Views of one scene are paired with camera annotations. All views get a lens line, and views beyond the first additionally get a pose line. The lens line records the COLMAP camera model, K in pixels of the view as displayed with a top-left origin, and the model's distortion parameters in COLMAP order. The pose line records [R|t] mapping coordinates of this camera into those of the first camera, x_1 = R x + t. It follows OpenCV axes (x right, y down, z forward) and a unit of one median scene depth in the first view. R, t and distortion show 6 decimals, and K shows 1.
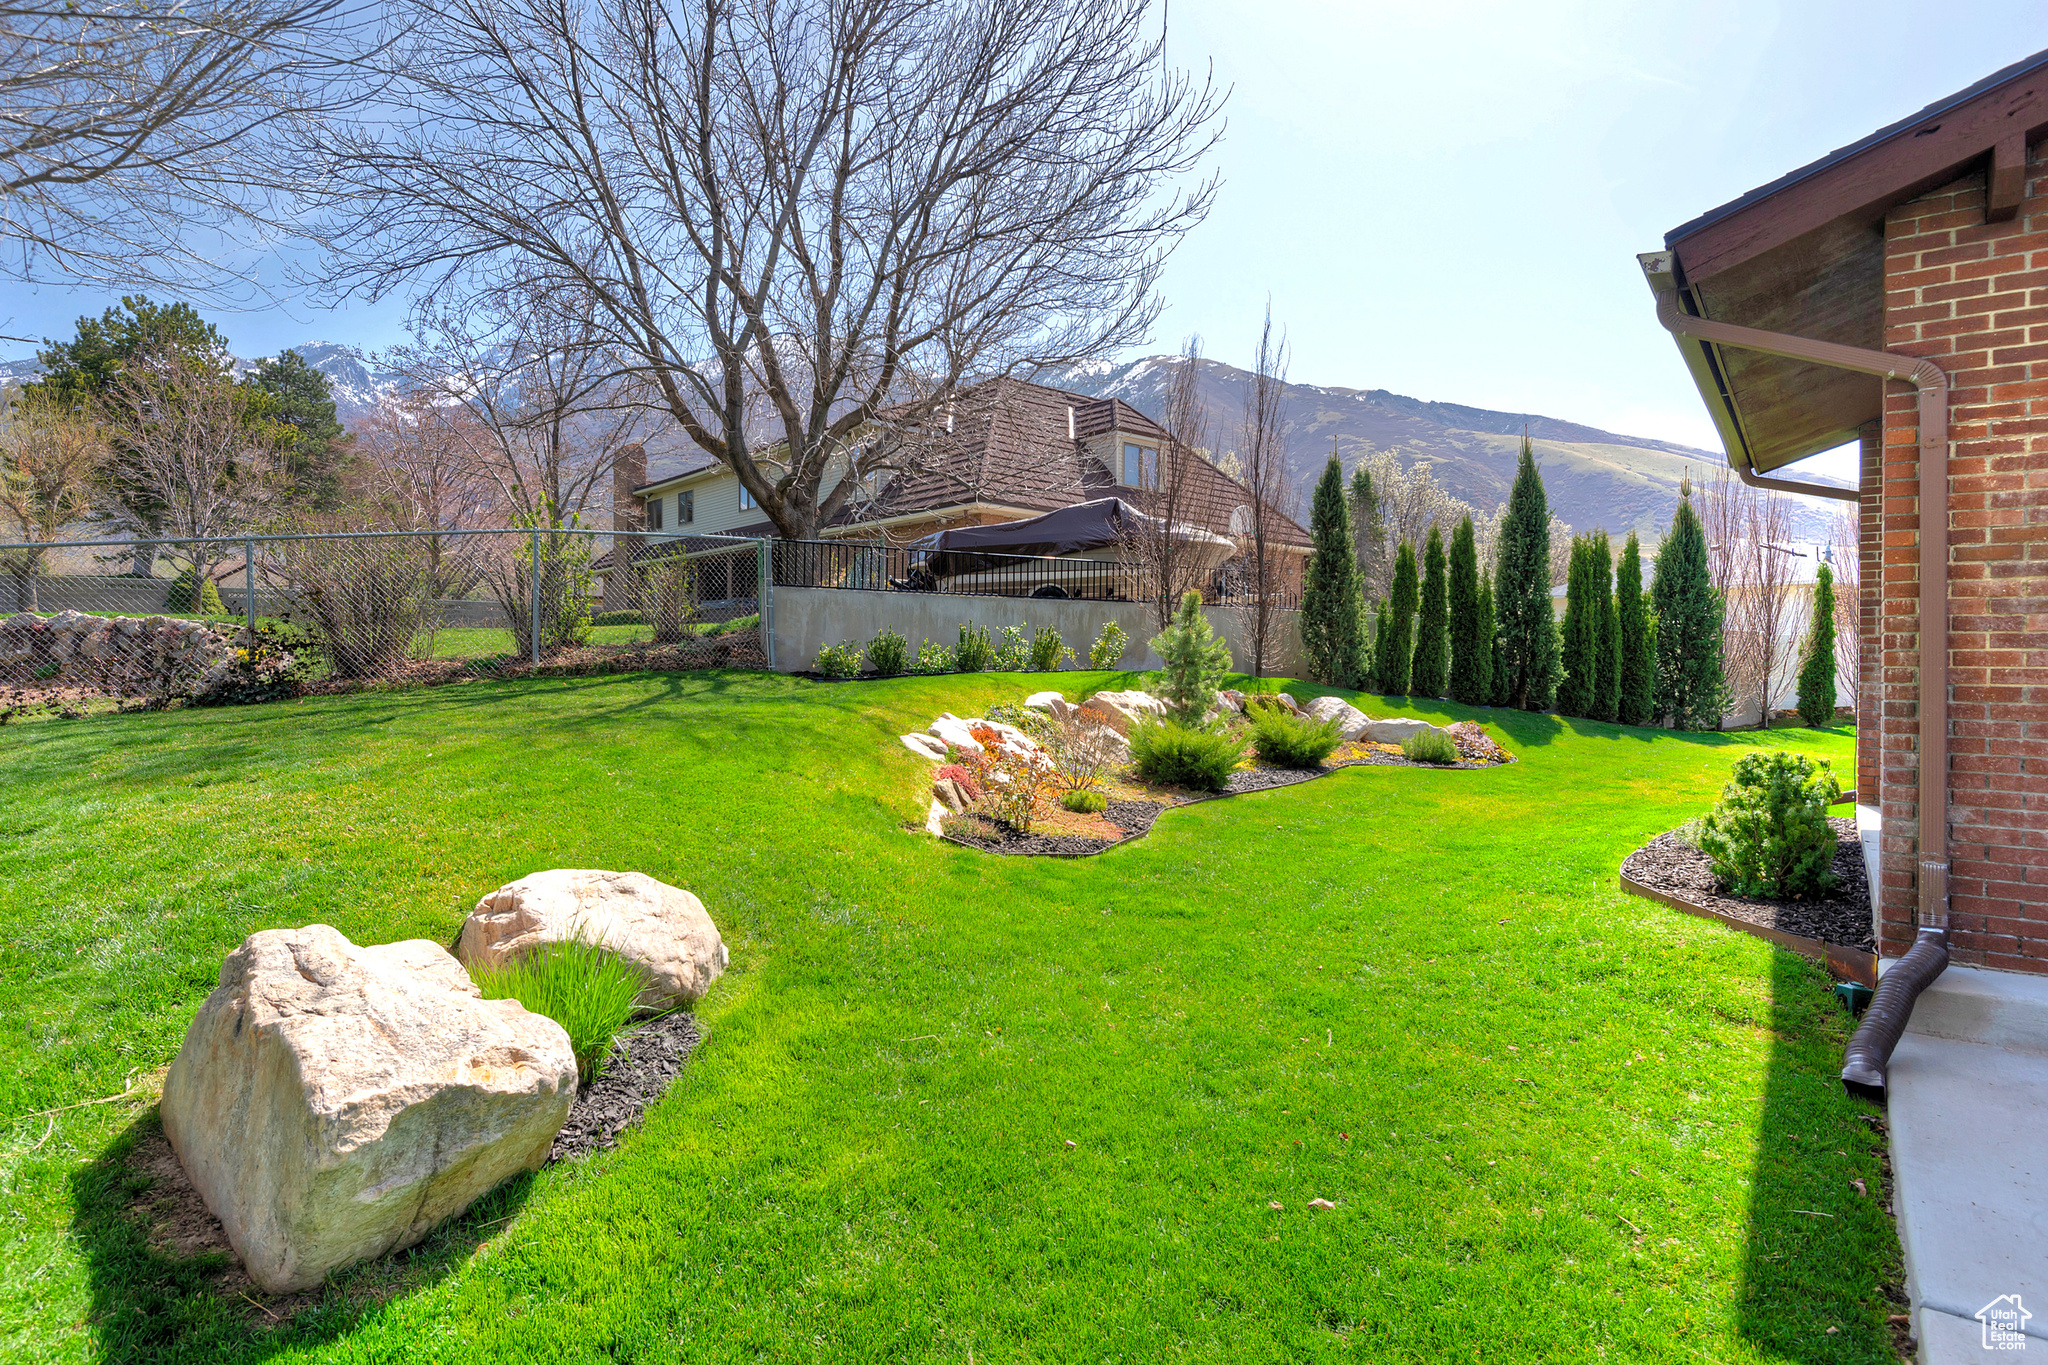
lens RADIAL K [[1086.7, 0, 1024.0], [0, 1086.7, 682.5], [0, 0, 1]] dist [0.002313, 0.000331]
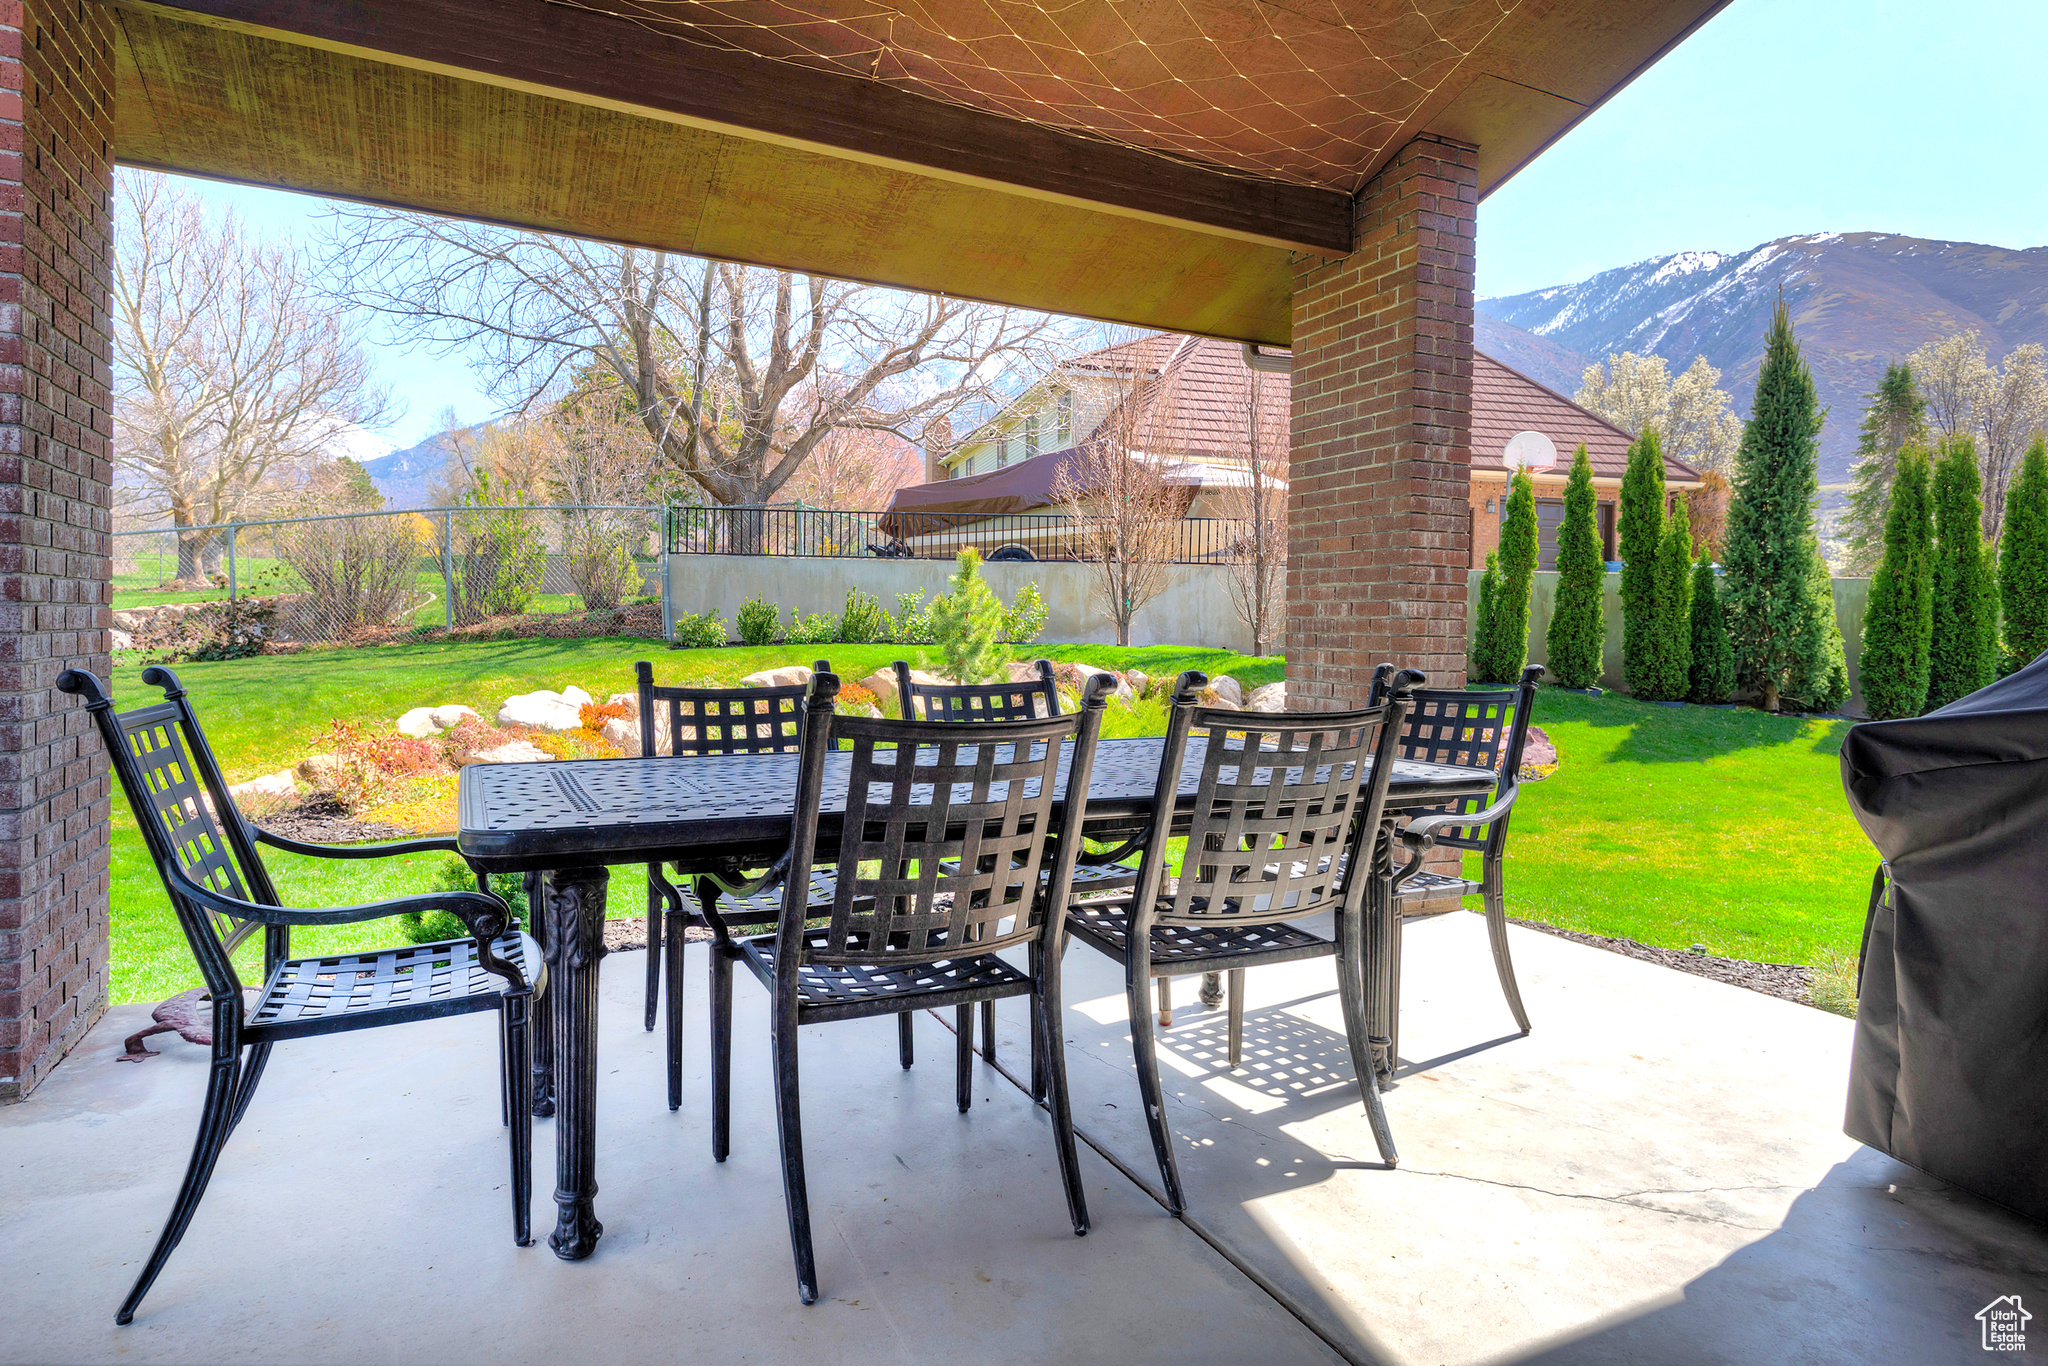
lens RADIAL K [[1163.6, 0, 1024.0], [0, 1163.6, 683.0], [0, 0, 1]] dist [0.005839, 0.002053]
pose [[0.877883, 0.027743, -0.478070, 0.483231], [-0.017008, 0.999497, 0.026771, -0.004135], [0.478572, -0.015371, 0.877914, 0.180018]]
